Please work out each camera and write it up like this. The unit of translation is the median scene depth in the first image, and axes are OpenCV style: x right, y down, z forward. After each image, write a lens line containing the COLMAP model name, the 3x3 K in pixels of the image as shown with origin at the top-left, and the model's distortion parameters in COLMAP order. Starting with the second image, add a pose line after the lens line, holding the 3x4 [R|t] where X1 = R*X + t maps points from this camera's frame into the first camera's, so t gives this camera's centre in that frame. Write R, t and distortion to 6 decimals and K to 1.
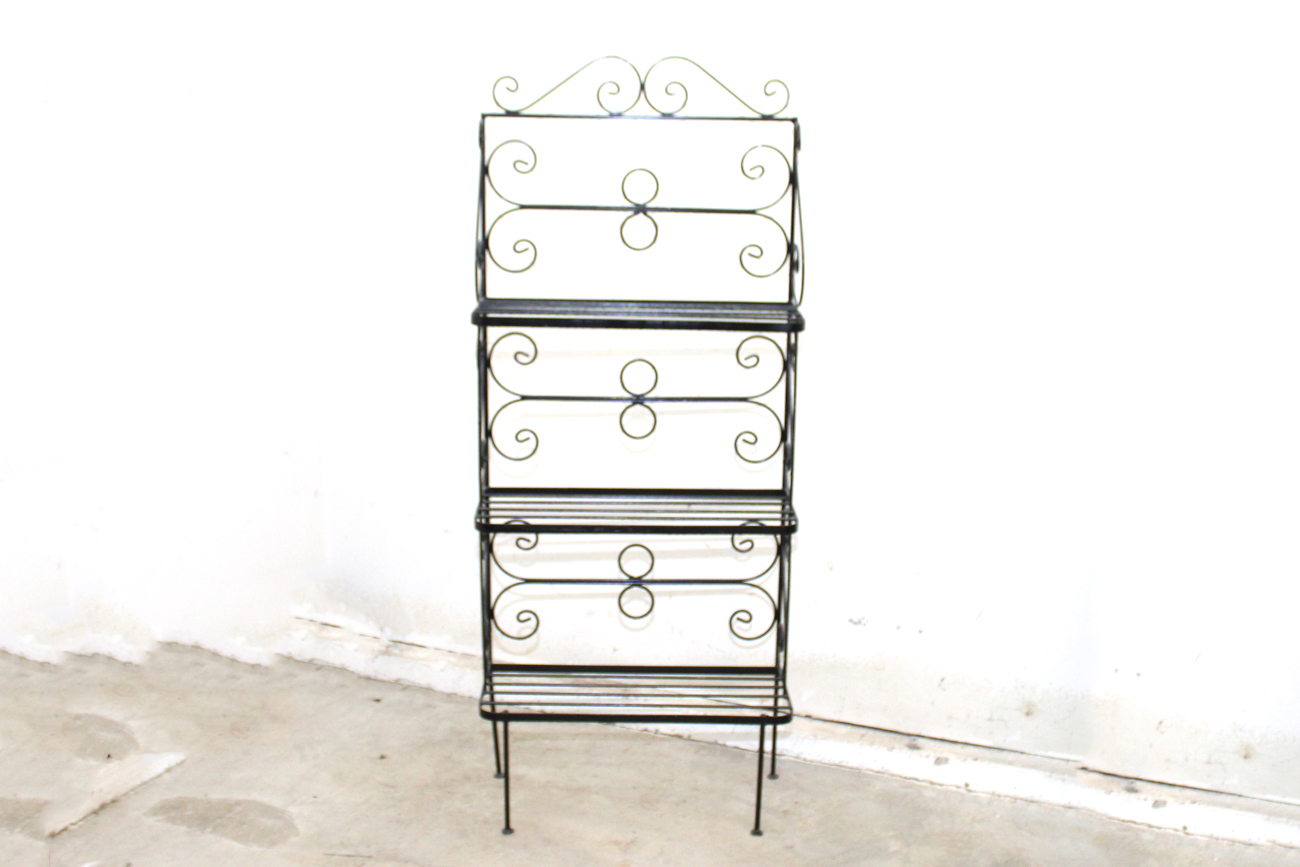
lens RADIAL K [[1315.4, 0, 649.3], [0, 1315.4, 442.8], [0, 0, 1]] dist [-0.115030, 0.000000]
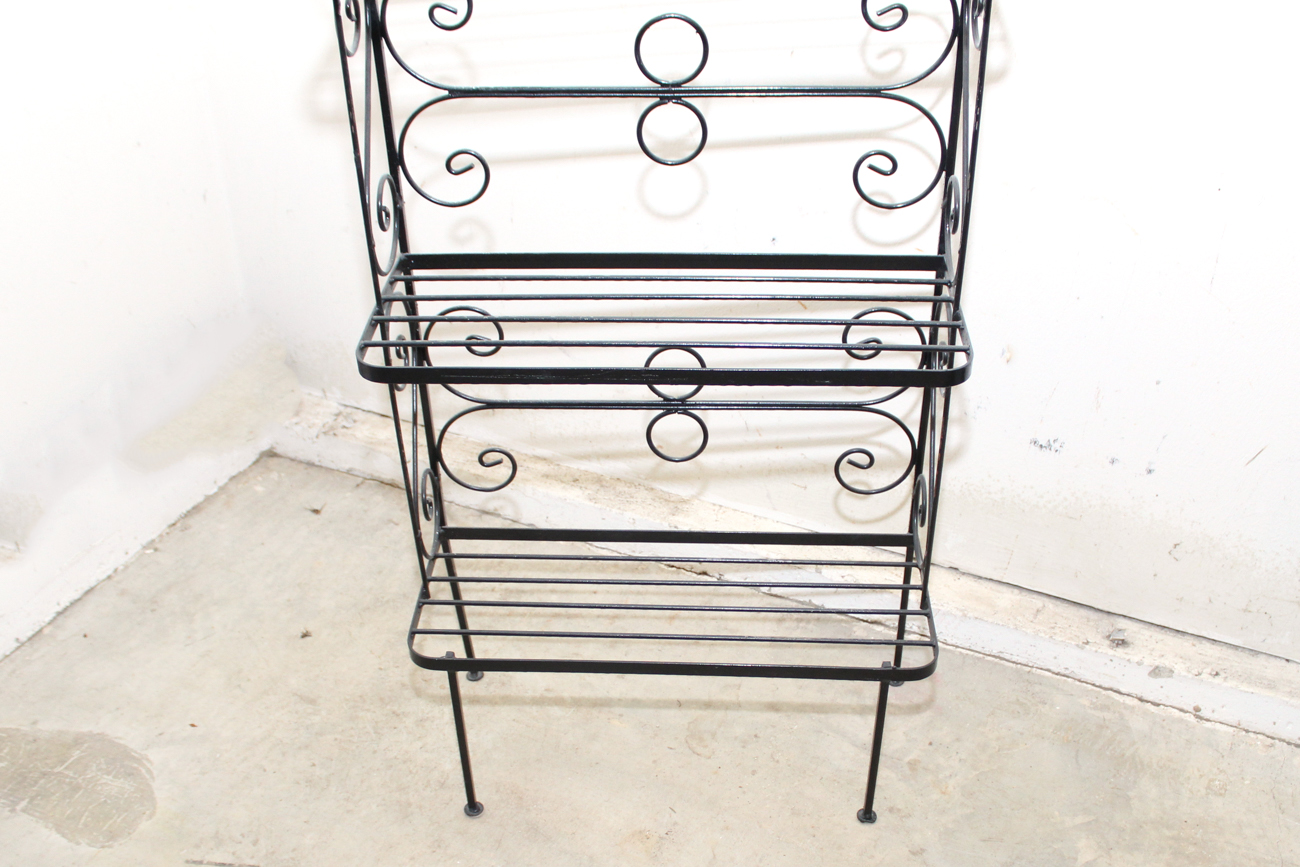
lens RADIAL K [[1315.4, 0, 679.5], [0, 1315.4, 513.0], [0, 0, 1]] dist [-0.115030, 0.000000]
pose [[0.998362, 0.010237, -0.056298, 0.025723], [0.012502, 0.921076, 0.389182, -0.080576], [0.055839, -0.389248, 0.919439, 0.463913]]
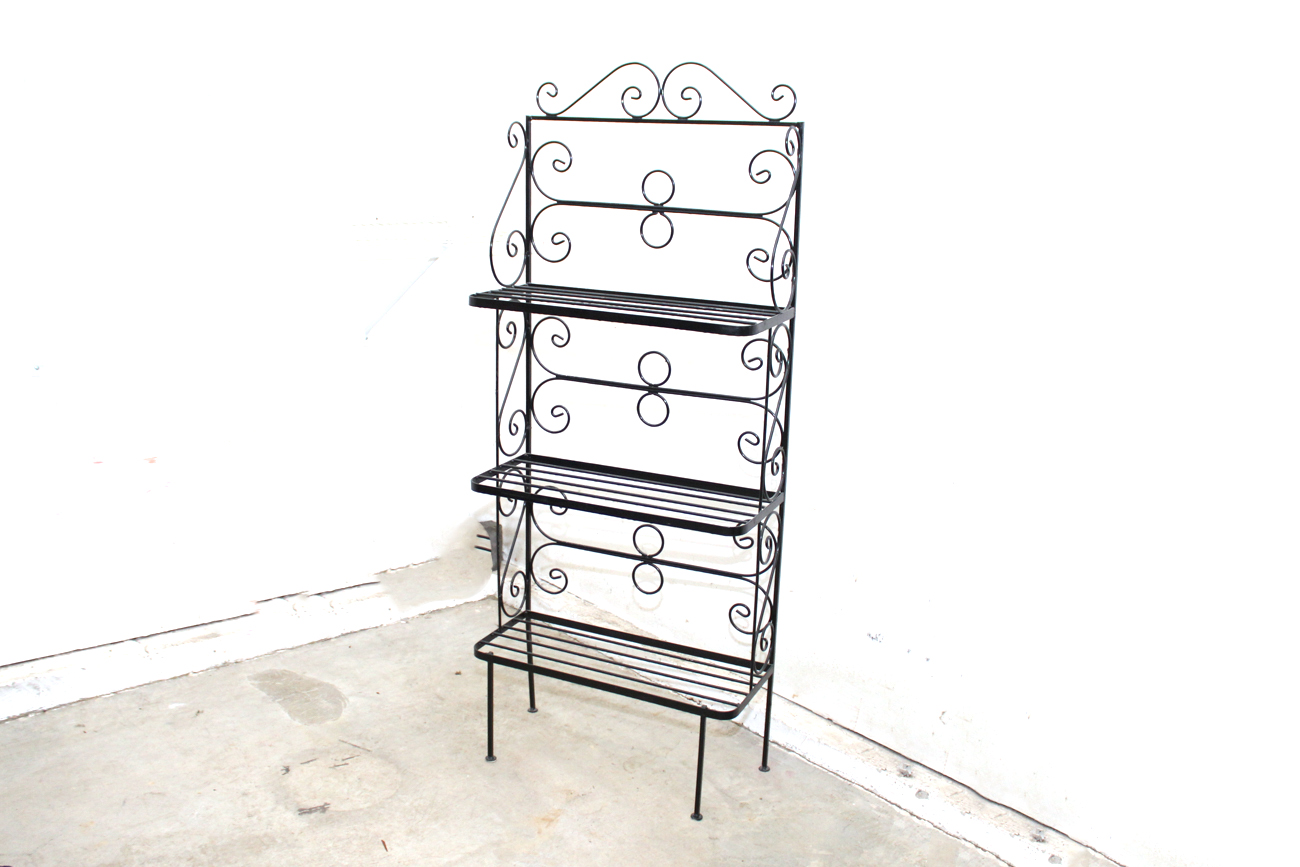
lens RADIAL K [[1121.0, 0, 644.5], [0, 1121.0, 454.4], [0, 0, 1]] dist [-0.126698, 0.009144]
pose [[0.903593, 0.128175, -0.408768, 0.362188], [-0.115418, 0.991746, 0.055841, -0.030996], [0.412552, -0.003278, 0.910928, 0.176893]]
